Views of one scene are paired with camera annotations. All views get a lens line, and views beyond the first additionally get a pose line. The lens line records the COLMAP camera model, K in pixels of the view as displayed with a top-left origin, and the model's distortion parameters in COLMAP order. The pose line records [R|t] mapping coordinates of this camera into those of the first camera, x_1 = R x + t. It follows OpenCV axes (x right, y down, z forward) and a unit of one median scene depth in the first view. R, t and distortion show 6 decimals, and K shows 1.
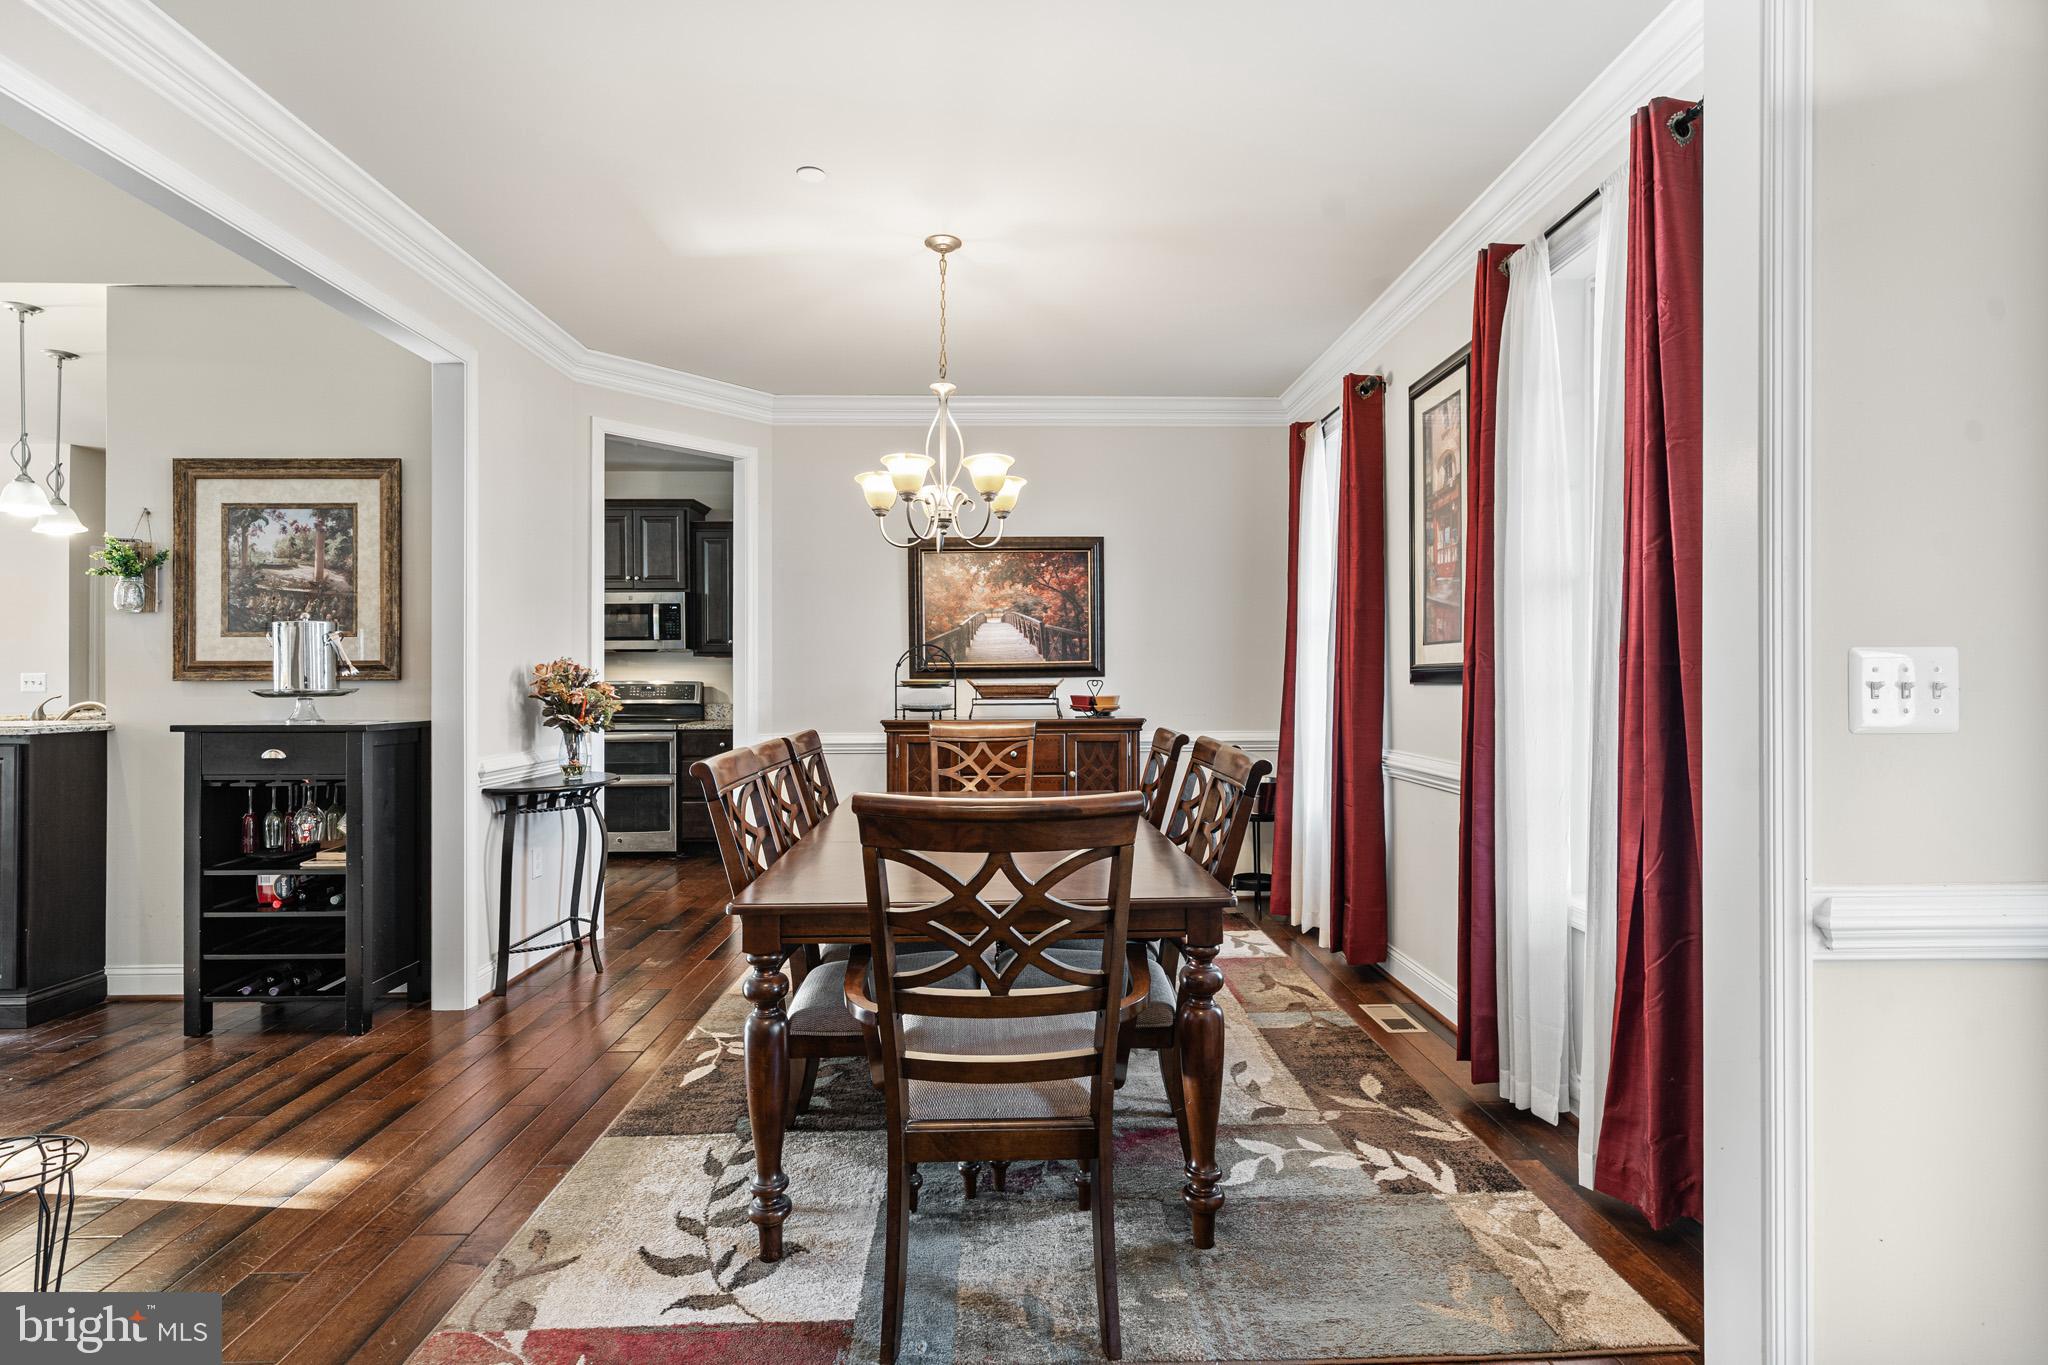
lens RADIAL K [[975.1, 0, 1015.9], [0, 975.1, 676.8], [0, 0, 1]] dist [0.007668, -0.005788]
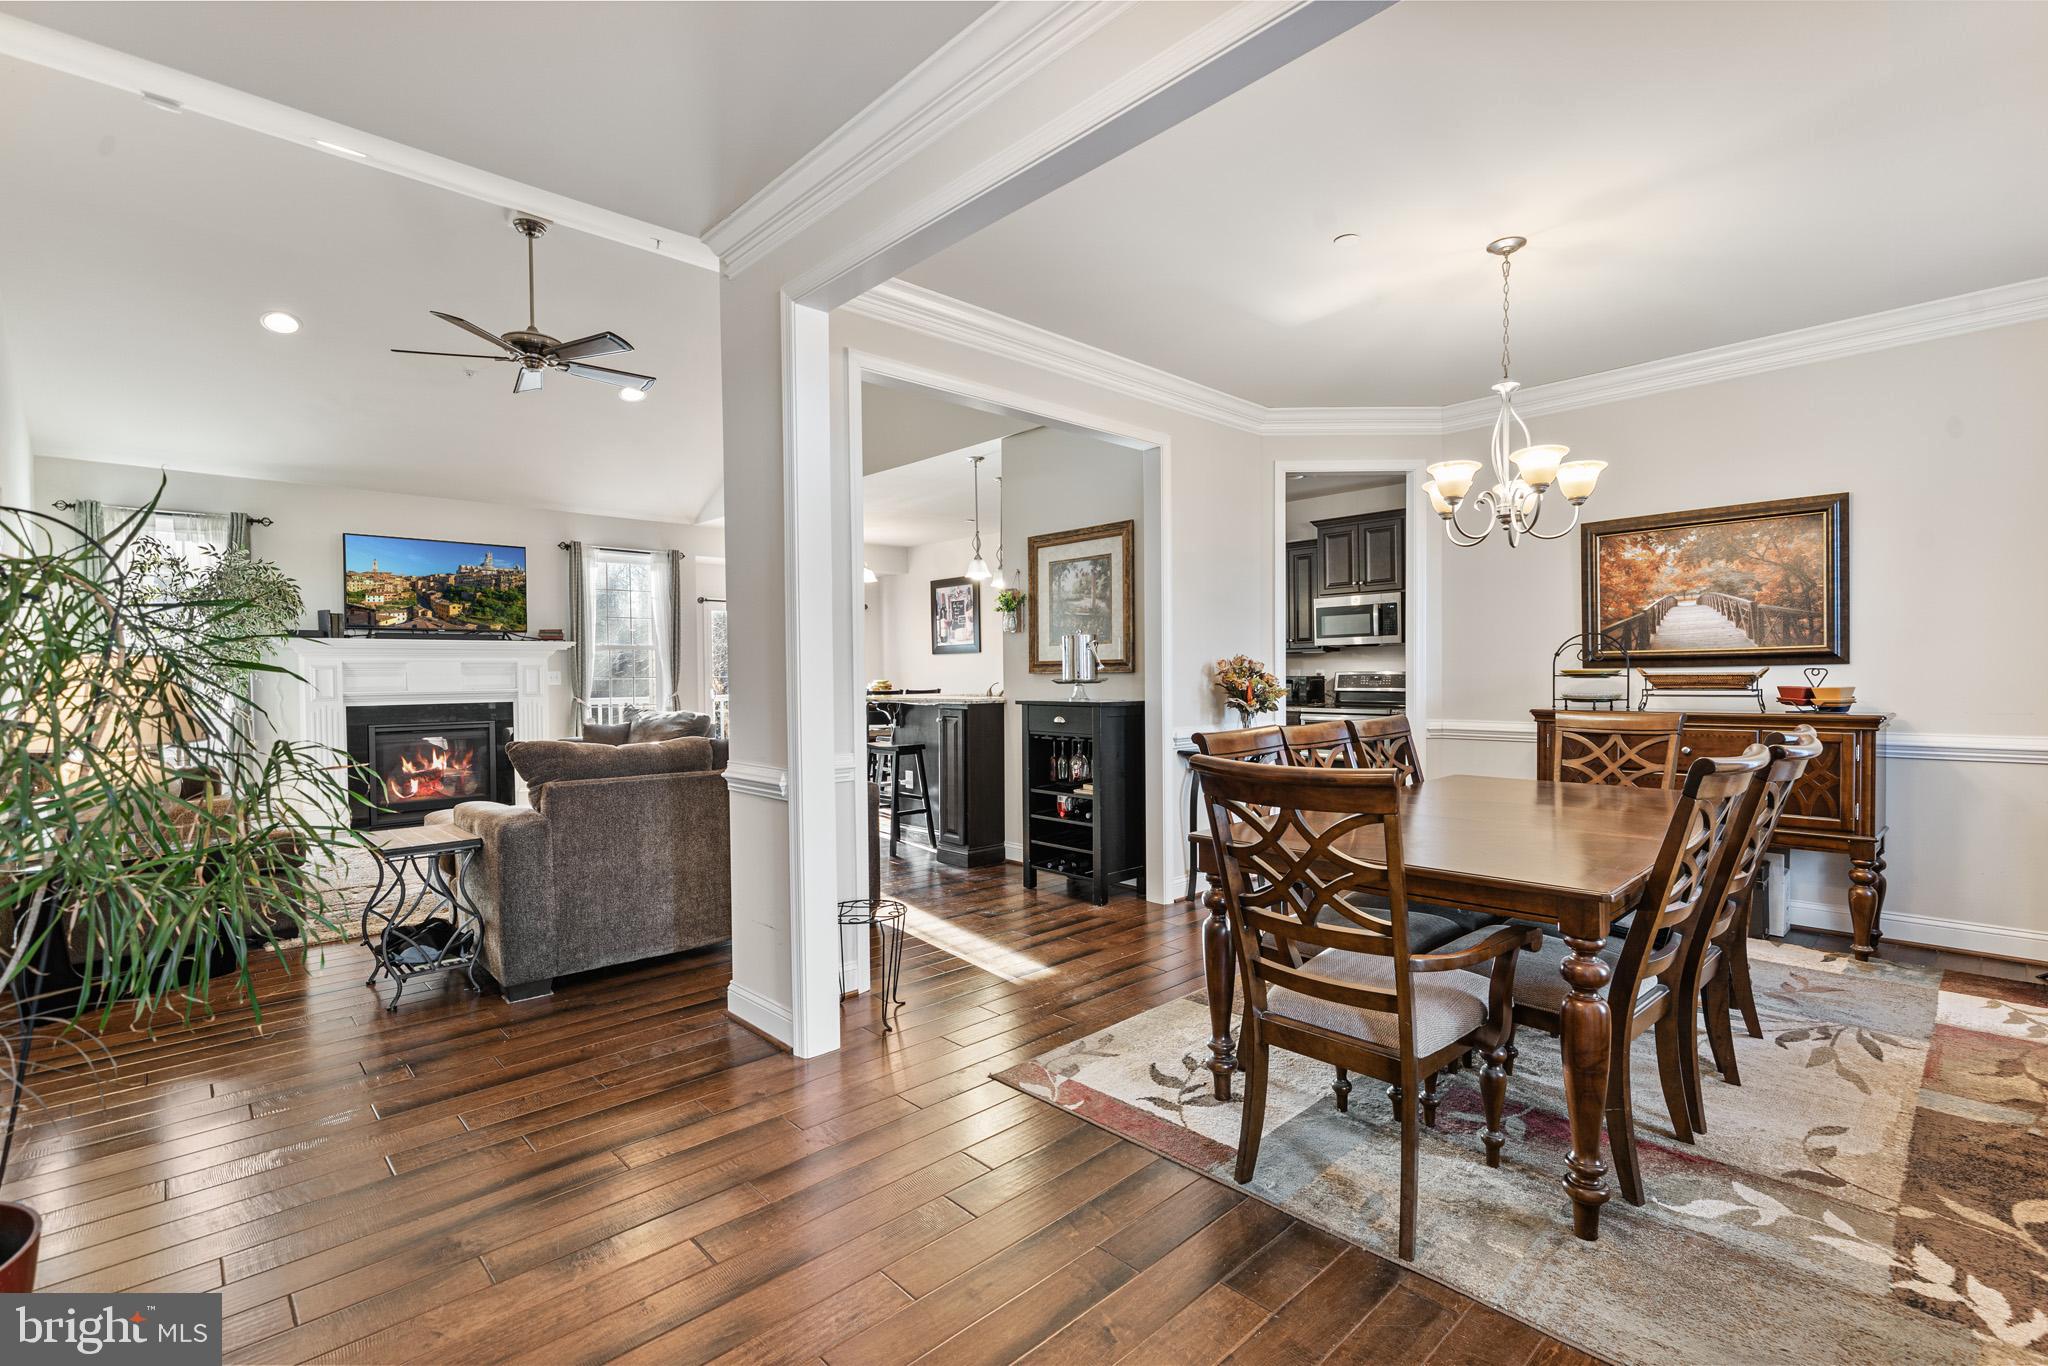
lens RADIAL K [[906.6, 0, 1045.3], [0, 906.6, 689.4], [0, 0, 1]] dist [-0.007906, 0.002200]
pose [[0.677683, 0.009816, -0.735288, 0.280662], [0.009112, 0.999722, 0.021744, -0.001848], [0.735297, -0.021436, 0.677406, -0.011469]]
